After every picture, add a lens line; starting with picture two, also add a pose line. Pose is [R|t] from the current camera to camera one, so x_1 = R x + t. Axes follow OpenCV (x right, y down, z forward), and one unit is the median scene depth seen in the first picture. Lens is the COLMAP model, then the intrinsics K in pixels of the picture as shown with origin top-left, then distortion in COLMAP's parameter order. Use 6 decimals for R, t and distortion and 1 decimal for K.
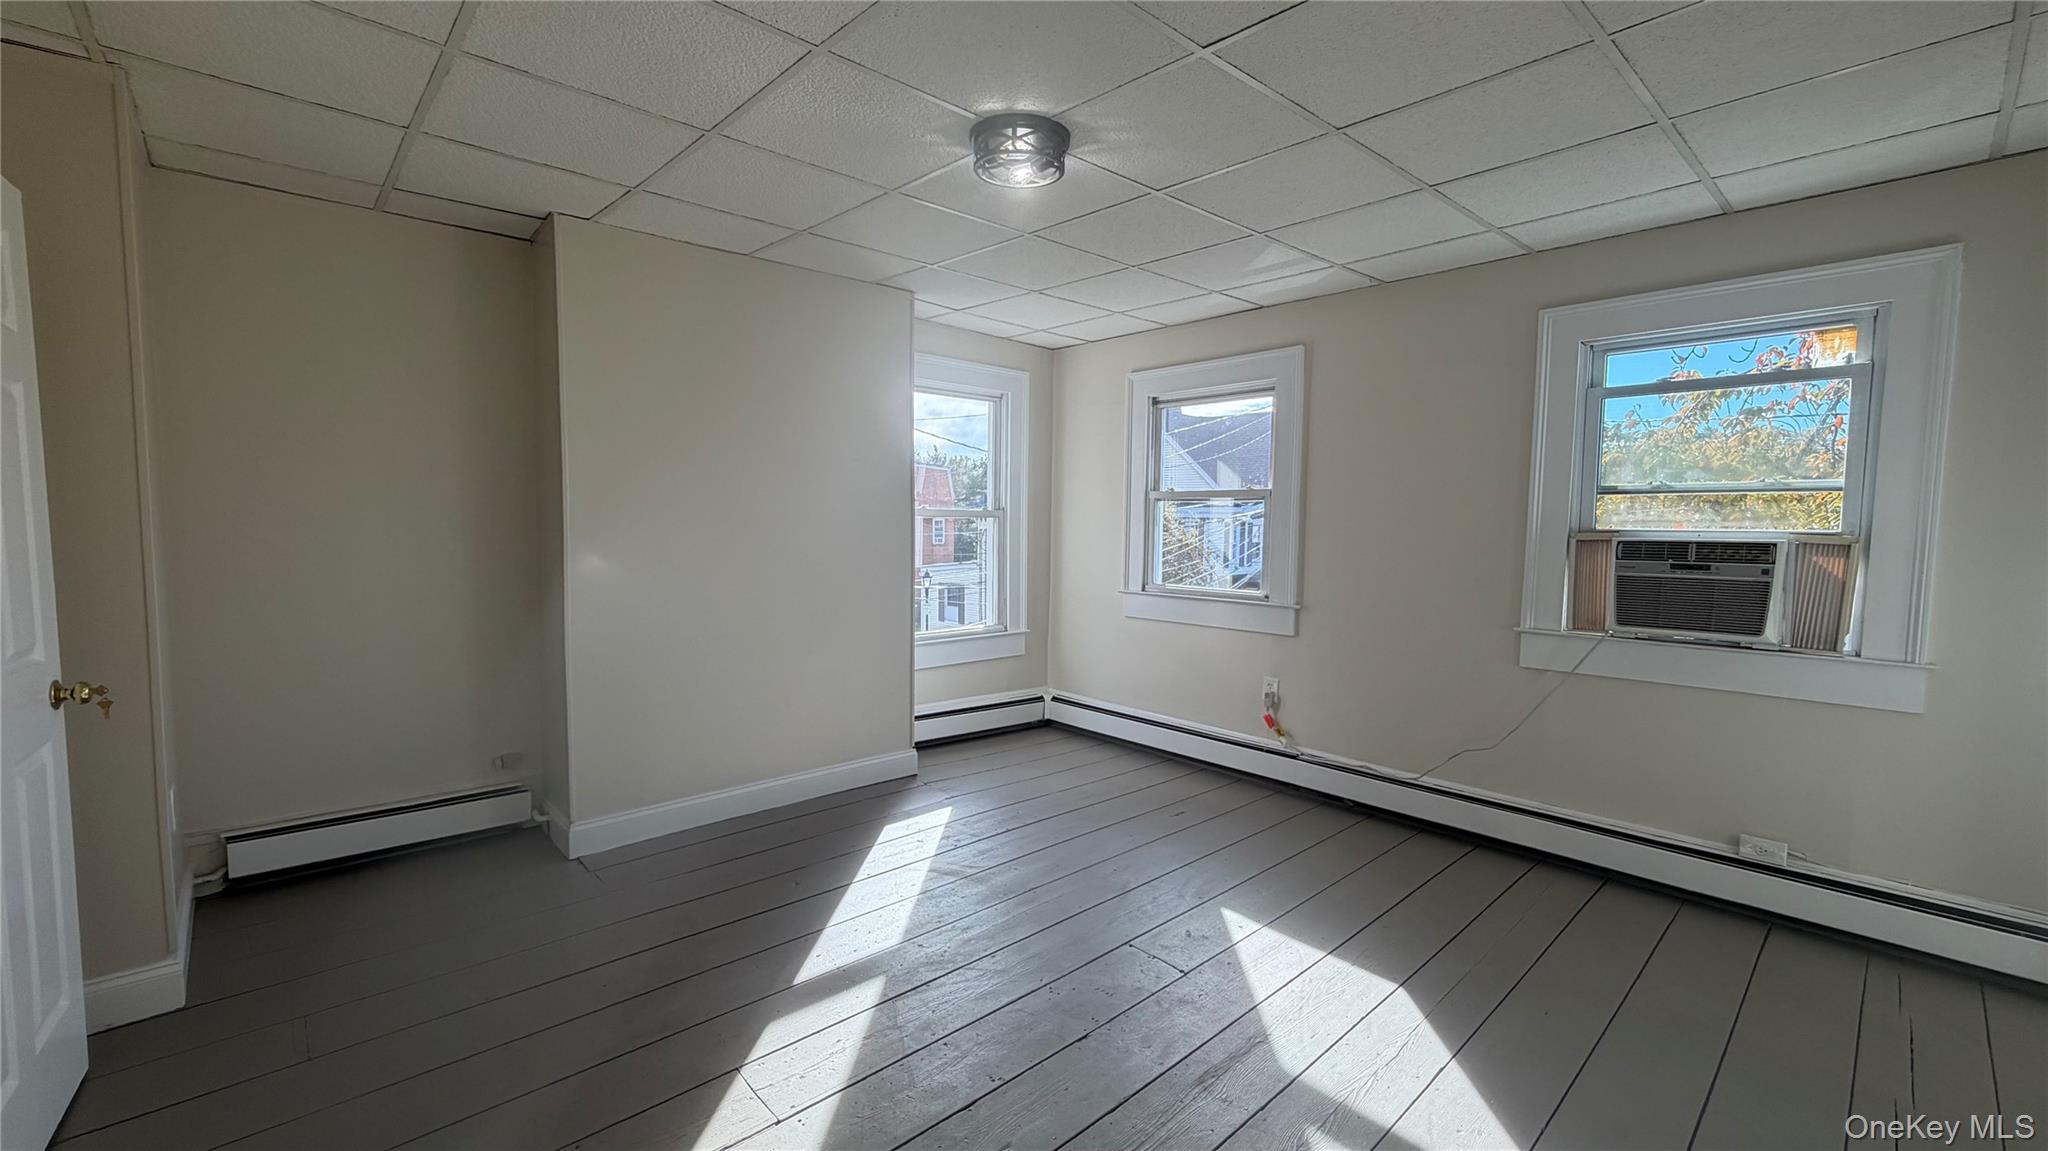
lens RADIAL K [[824.6, 0, 1017.5], [0, 824.6, 579.1], [0, 0, 1]] dist [0.002167, 0.000219]
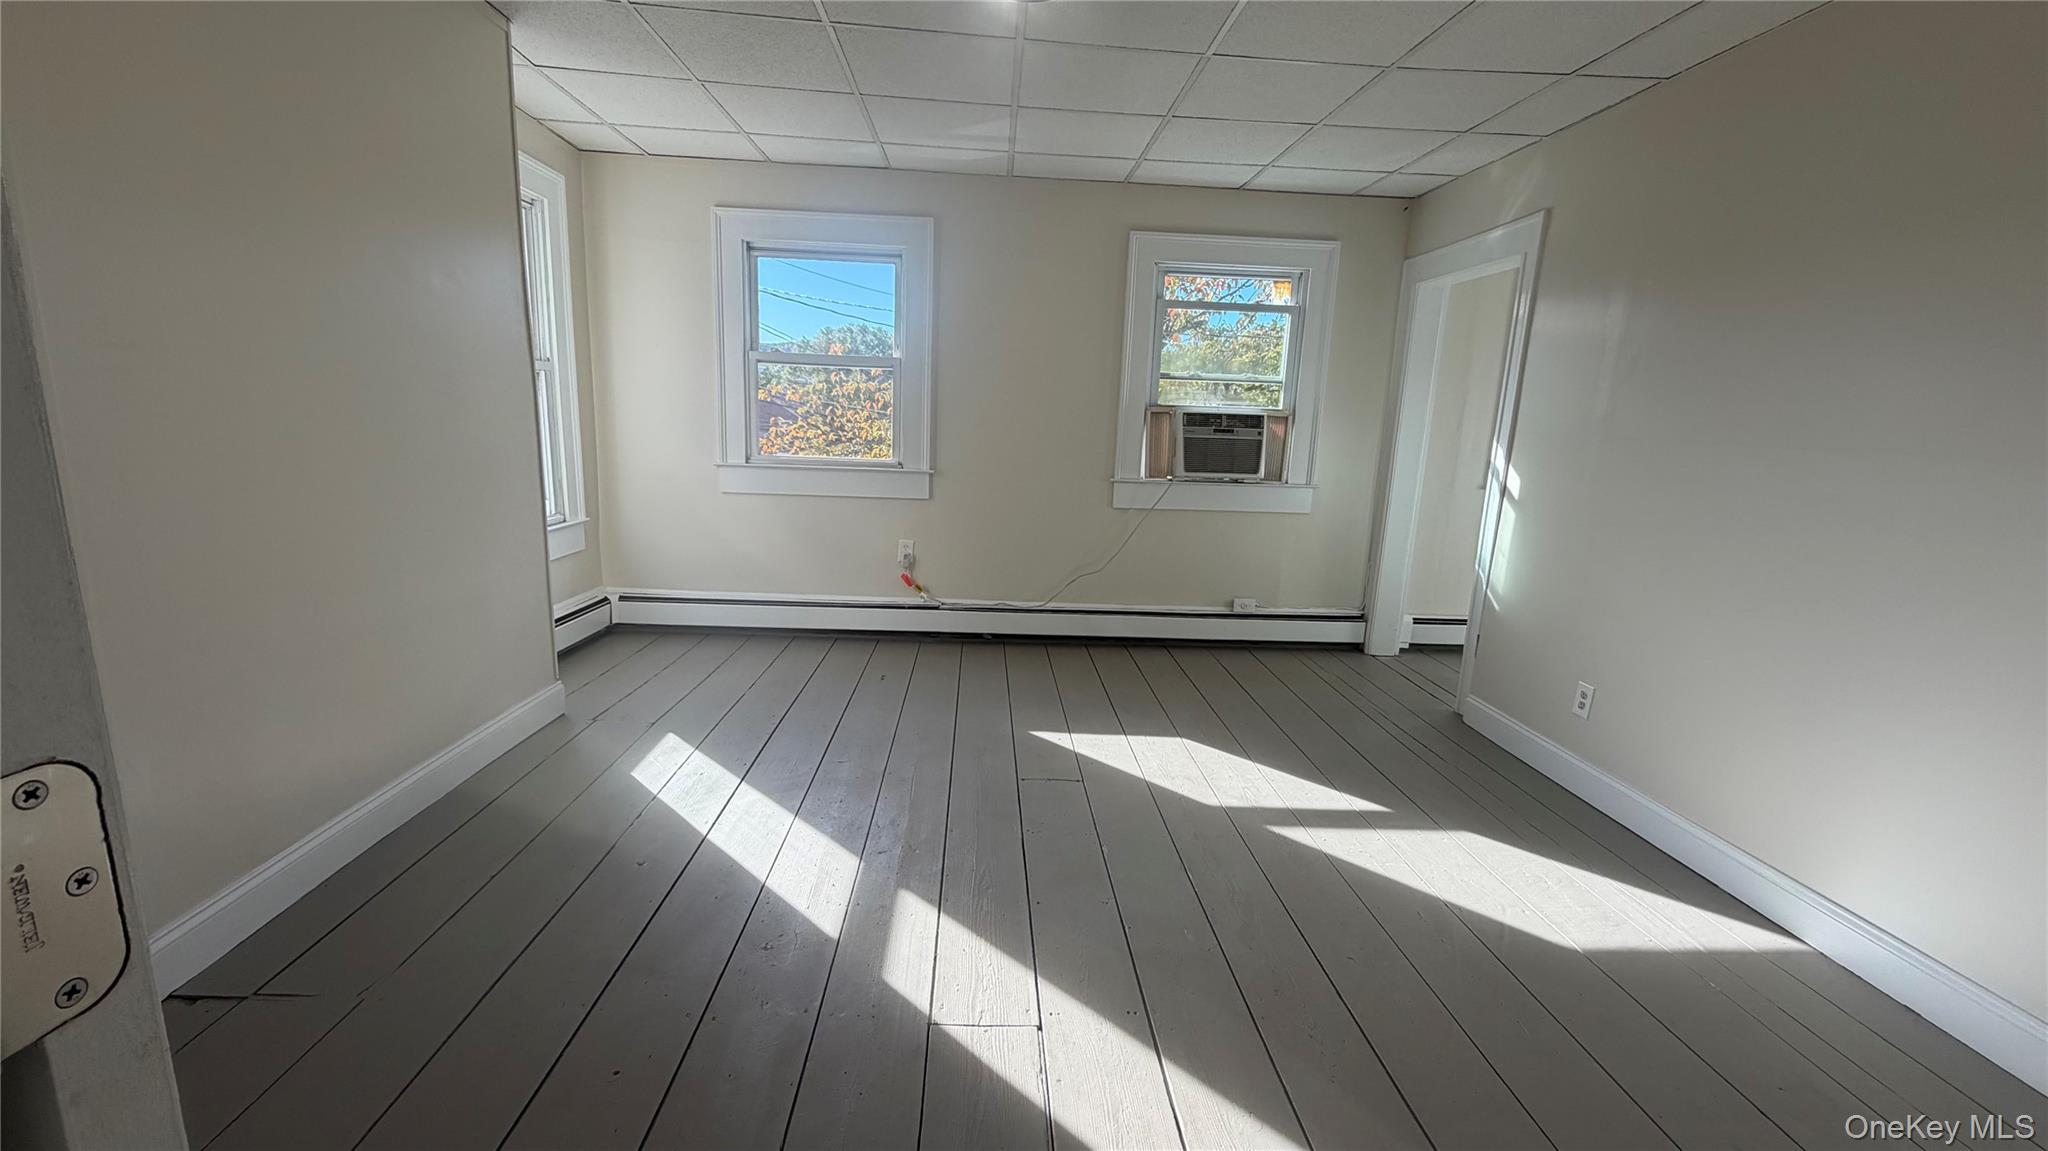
lens RADIAL K [[824.6, 0, 1024.4], [0, 824.6, 580.1], [0, 0, 1]] dist [0.002167, 0.000219]
pose [[0.638372, -0.137636, 0.757323, -0.533502], [0.022826, 0.986836, 0.160107, 0.004429], [-0.769390, -0.084921, 0.633110, 0.263817]]
